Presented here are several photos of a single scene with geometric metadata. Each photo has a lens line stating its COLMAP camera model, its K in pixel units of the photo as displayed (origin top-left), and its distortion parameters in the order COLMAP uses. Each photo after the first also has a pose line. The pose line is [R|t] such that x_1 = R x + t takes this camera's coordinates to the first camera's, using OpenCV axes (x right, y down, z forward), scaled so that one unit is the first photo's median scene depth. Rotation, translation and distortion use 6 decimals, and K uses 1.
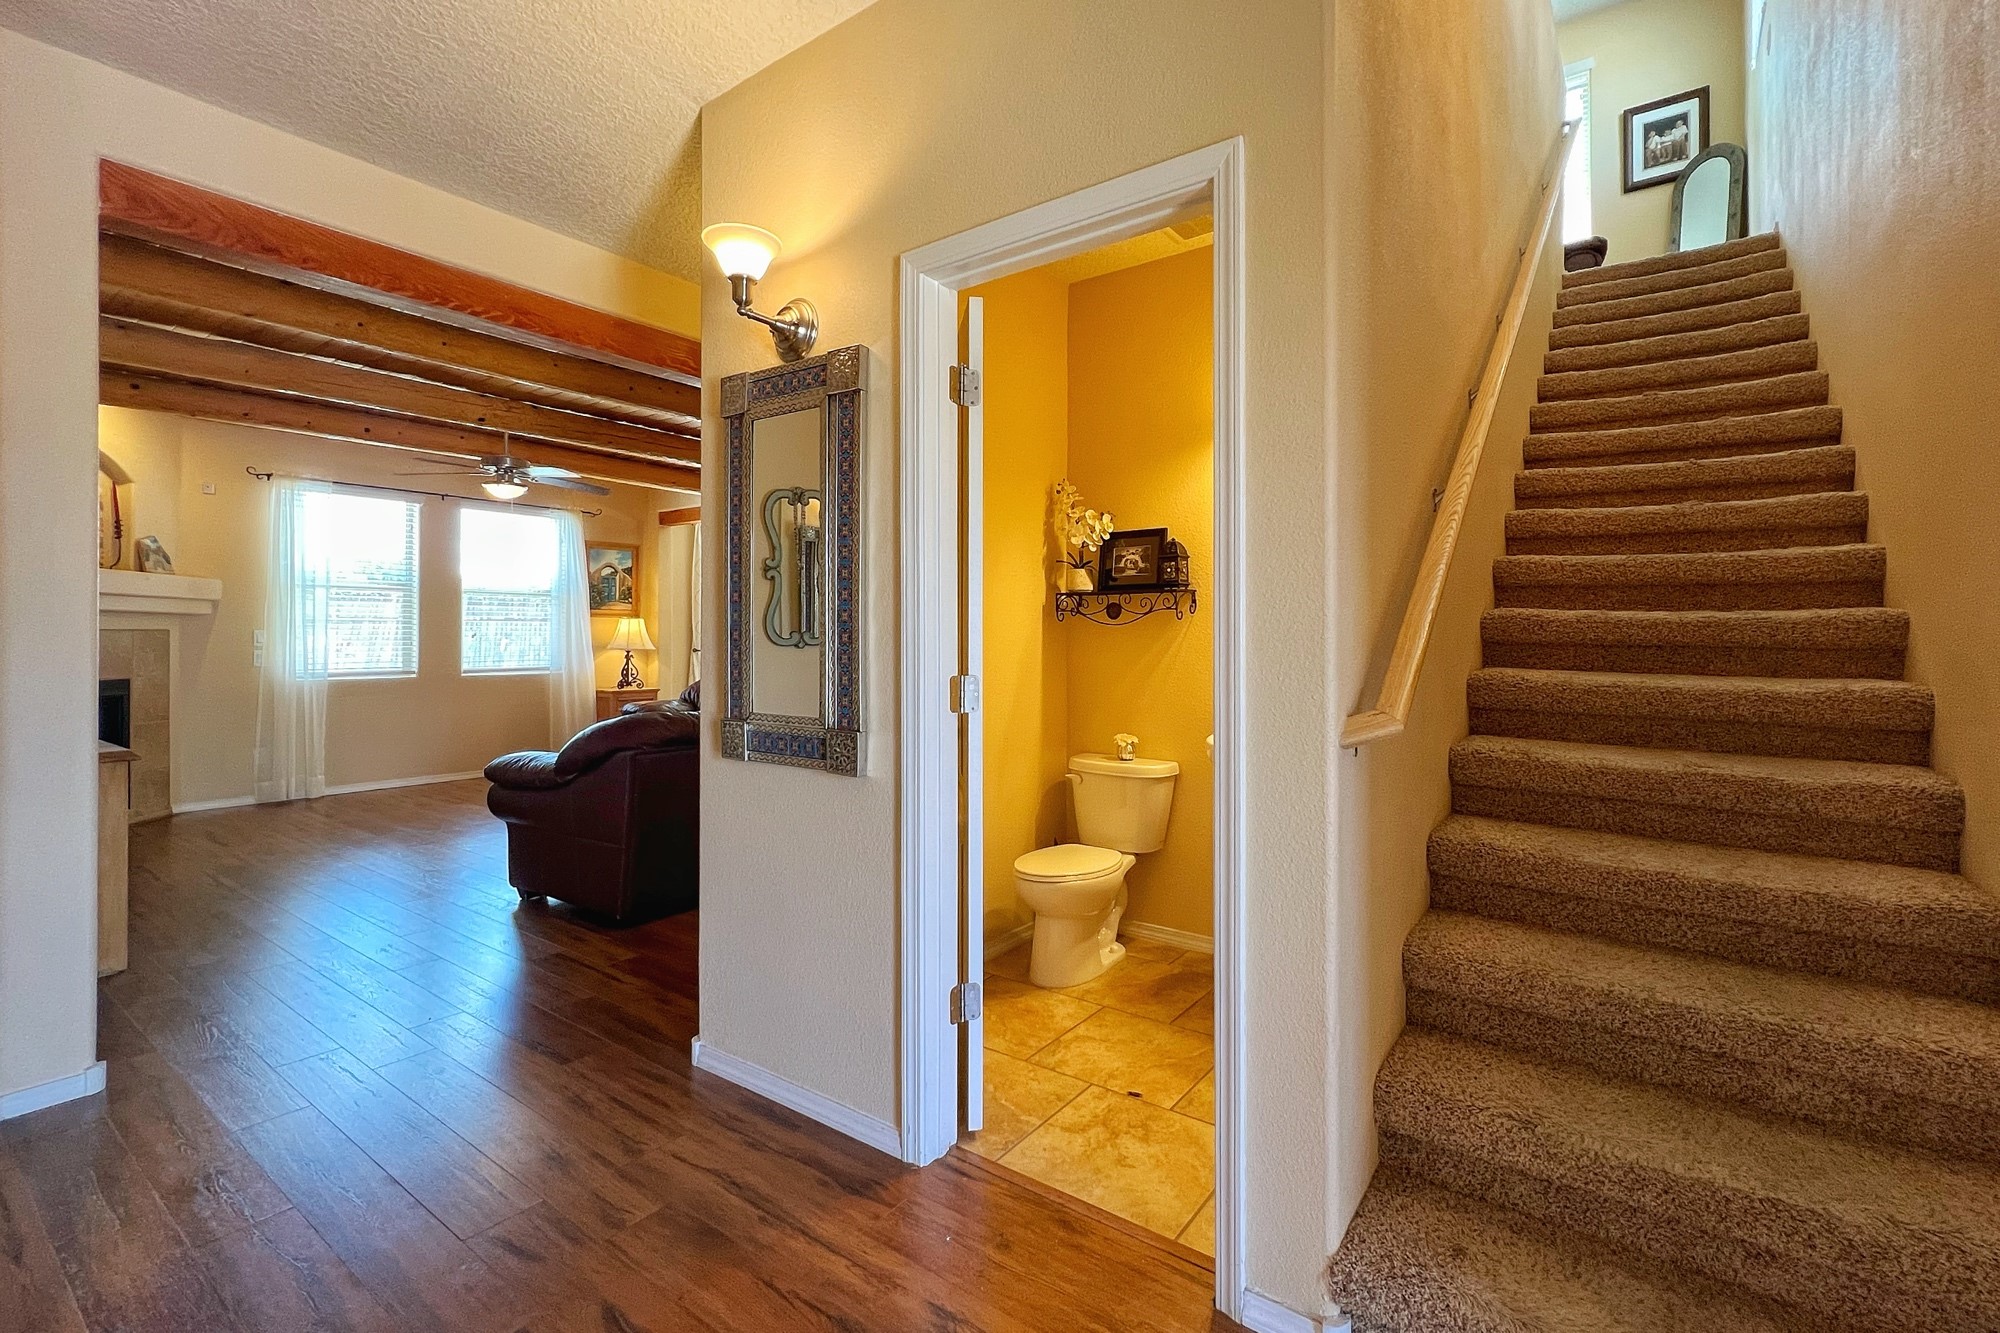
lens RADIAL K [[841.5, 0, 1033.7], [0, 841.5, 626.5], [0, 0, 1]] dist [-0.002150, -0.000243]
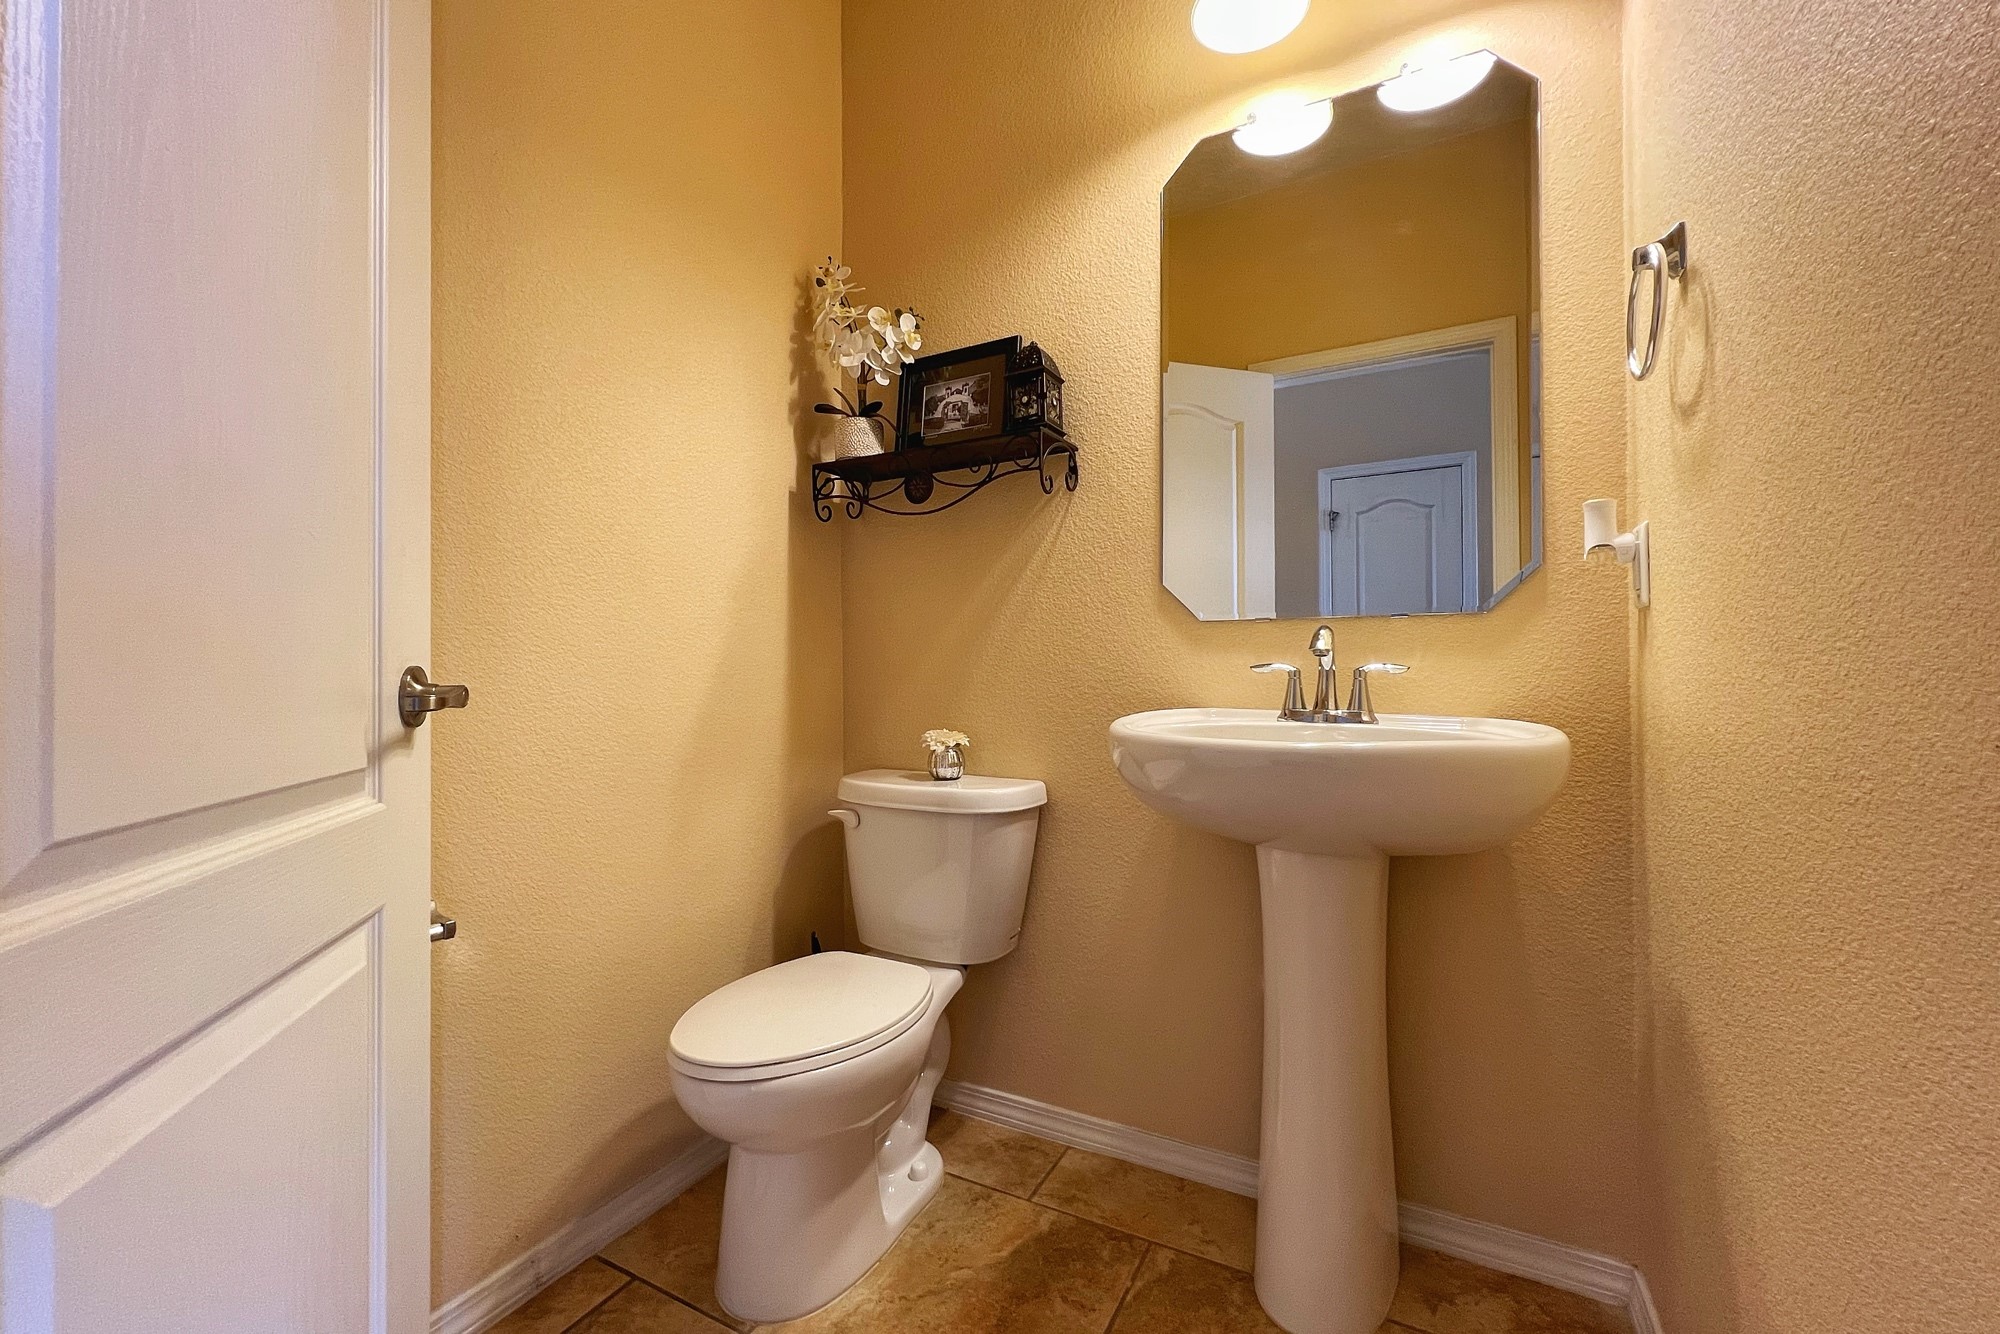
lens RADIAL K [[814.1, 0, 1000.2], [0, 814.1, 658.4], [0, 0, 1]] dist [-0.002716, 0.000494]
pose [[0.991958, -0.006788, 0.126389, 0.078669], [0.006810, 0.999977, 0.000258, 0.082684], [-0.126388, 0.000605, 0.991981, 0.489377]]
